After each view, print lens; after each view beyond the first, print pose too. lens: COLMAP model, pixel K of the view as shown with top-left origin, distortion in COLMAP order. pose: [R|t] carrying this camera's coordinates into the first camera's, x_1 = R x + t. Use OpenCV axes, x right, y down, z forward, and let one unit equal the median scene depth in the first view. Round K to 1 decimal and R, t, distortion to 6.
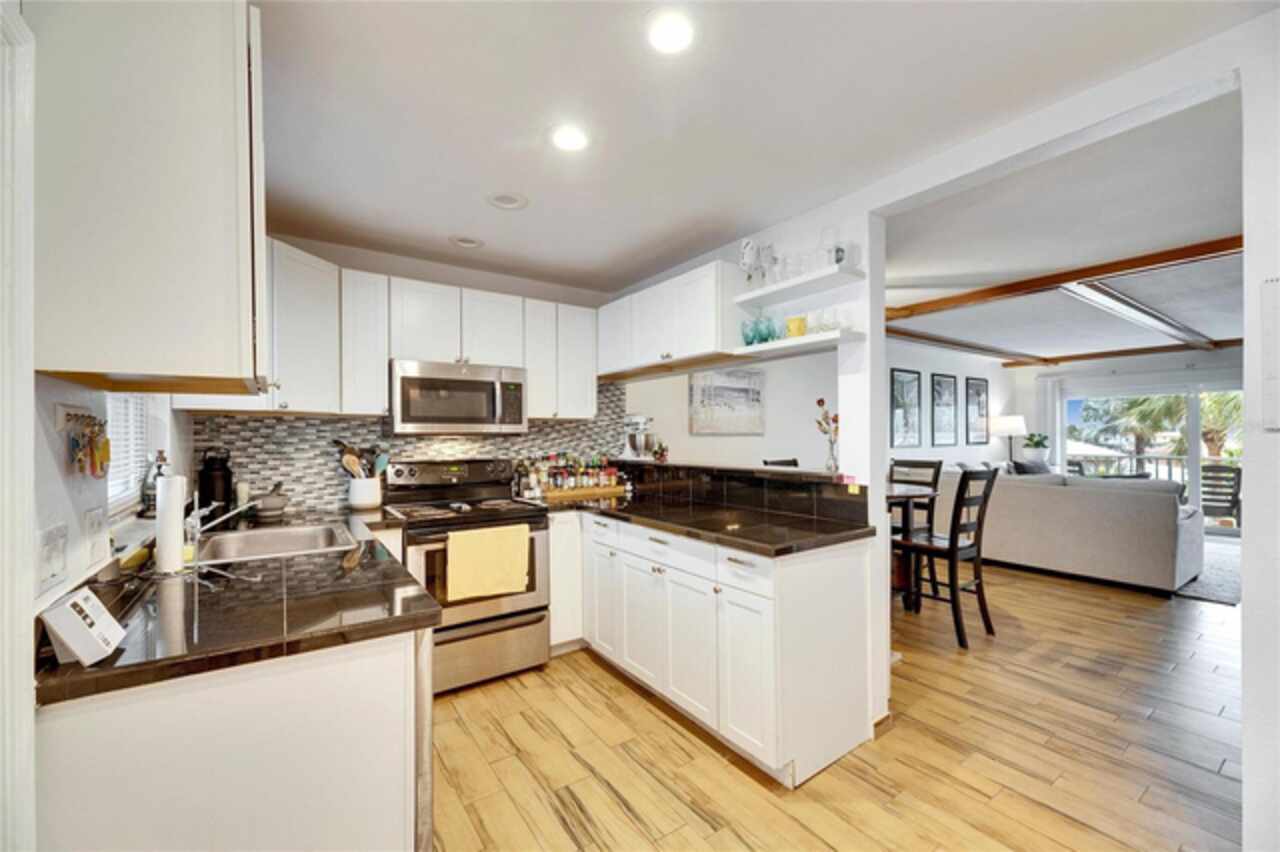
lens RADIAL K [[514.3, 0, 647.7], [0, 514.3, 437.3], [0, 0, 1]] dist [0.009978, -0.003843]
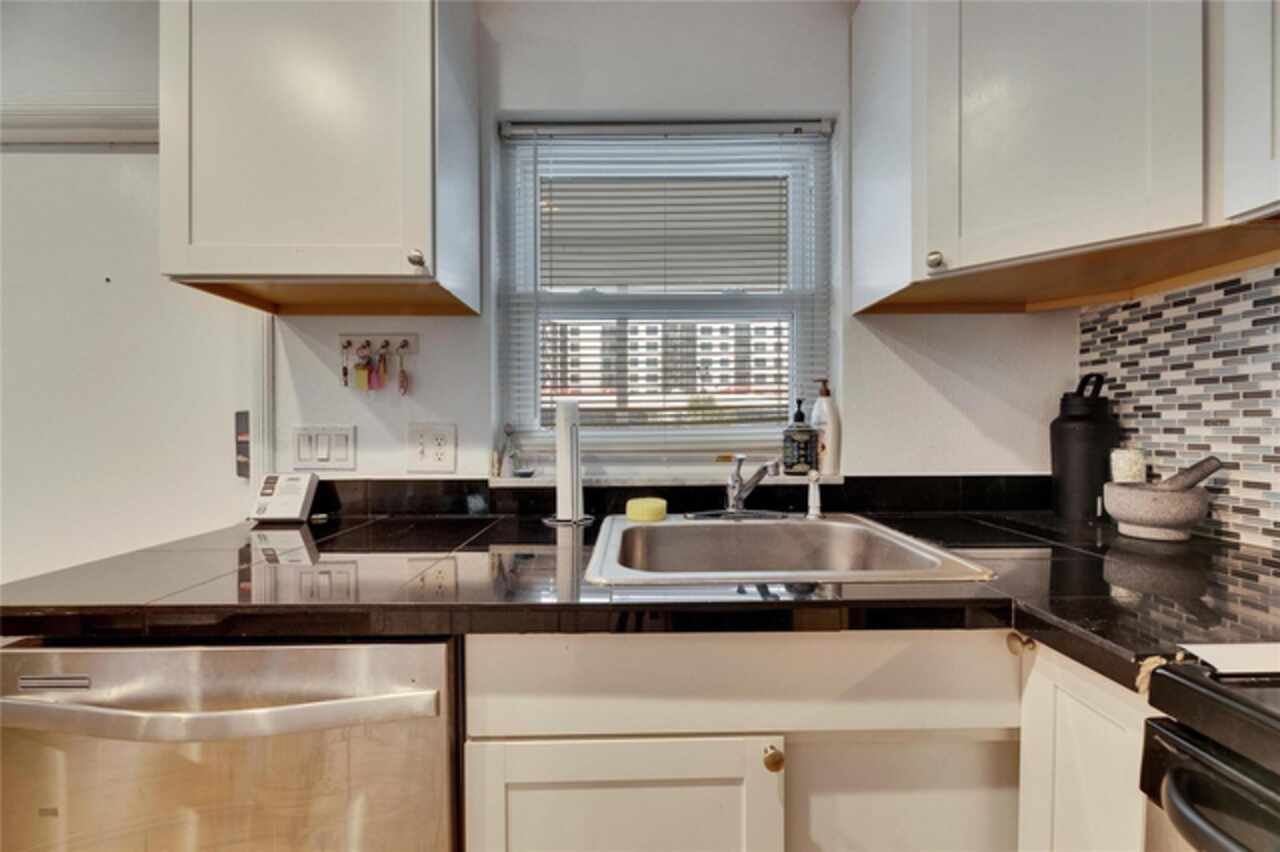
lens RADIAL K [[514.3, 0, 649.2], [0, 514.3, 434.3], [0, 0, 1]] dist [0.009978, -0.003843]
pose [[-0.568599, 0.018409, -0.822409, -0.176657], [0.003241, 0.999792, 0.020139, 0.059348], [0.822608, 0.008786, -0.568540, 0.855180]]
